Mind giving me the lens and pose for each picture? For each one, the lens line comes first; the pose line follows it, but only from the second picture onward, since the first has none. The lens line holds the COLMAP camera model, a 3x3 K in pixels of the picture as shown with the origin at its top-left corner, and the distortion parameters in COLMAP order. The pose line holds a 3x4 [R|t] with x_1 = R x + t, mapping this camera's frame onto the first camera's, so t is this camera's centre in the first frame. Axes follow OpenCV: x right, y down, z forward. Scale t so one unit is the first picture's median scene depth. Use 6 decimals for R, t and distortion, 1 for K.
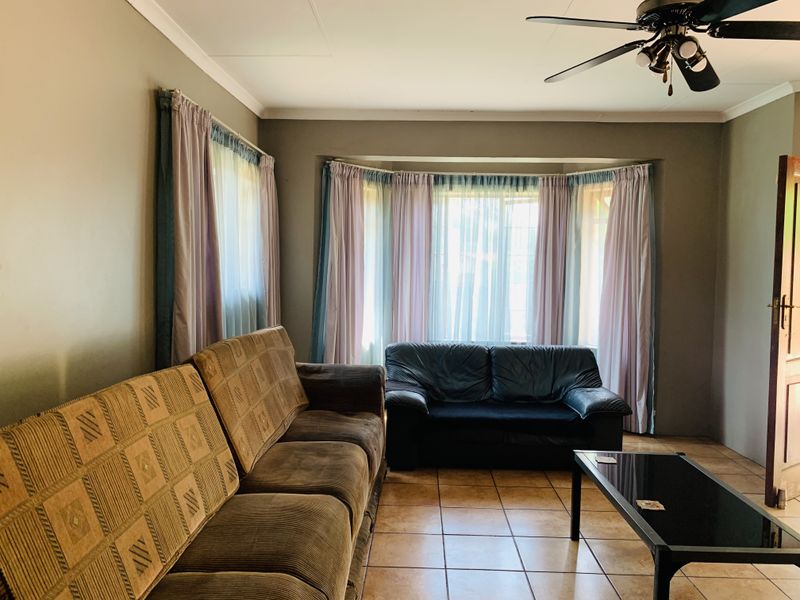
lens RADIAL K [[641.5, 0, 400.0], [0, 641.5, 300.0], [0, 0, 1]] dist [0.081979, -0.001001]
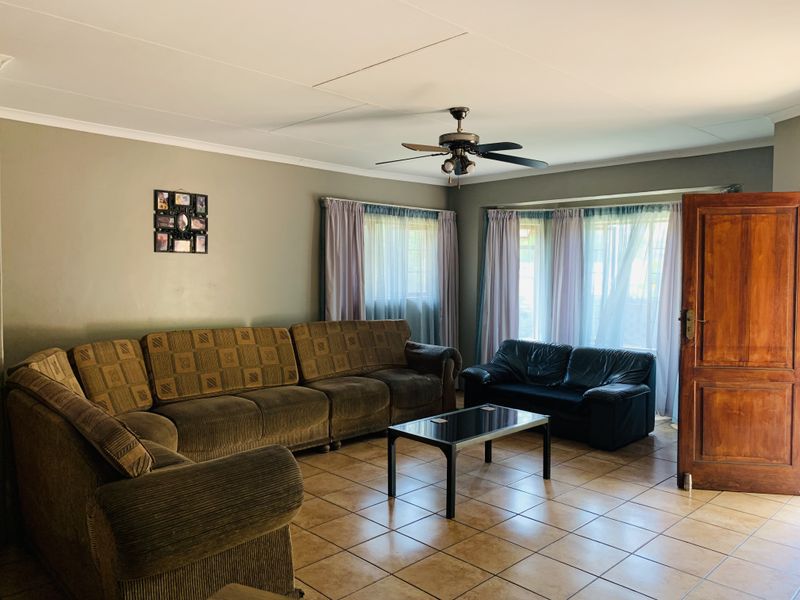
lens RADIAL K [[621.8, 0, 398.7], [0, 621.8, 290.5], [0, 0, 1]] dist [0.080310, -0.005038]
pose [[0.710645, 0.016592, -0.703355, 0.668945], [-0.034243, 0.999353, -0.011024, -0.007359], [0.702716, 0.031919, 0.710754, -0.131882]]
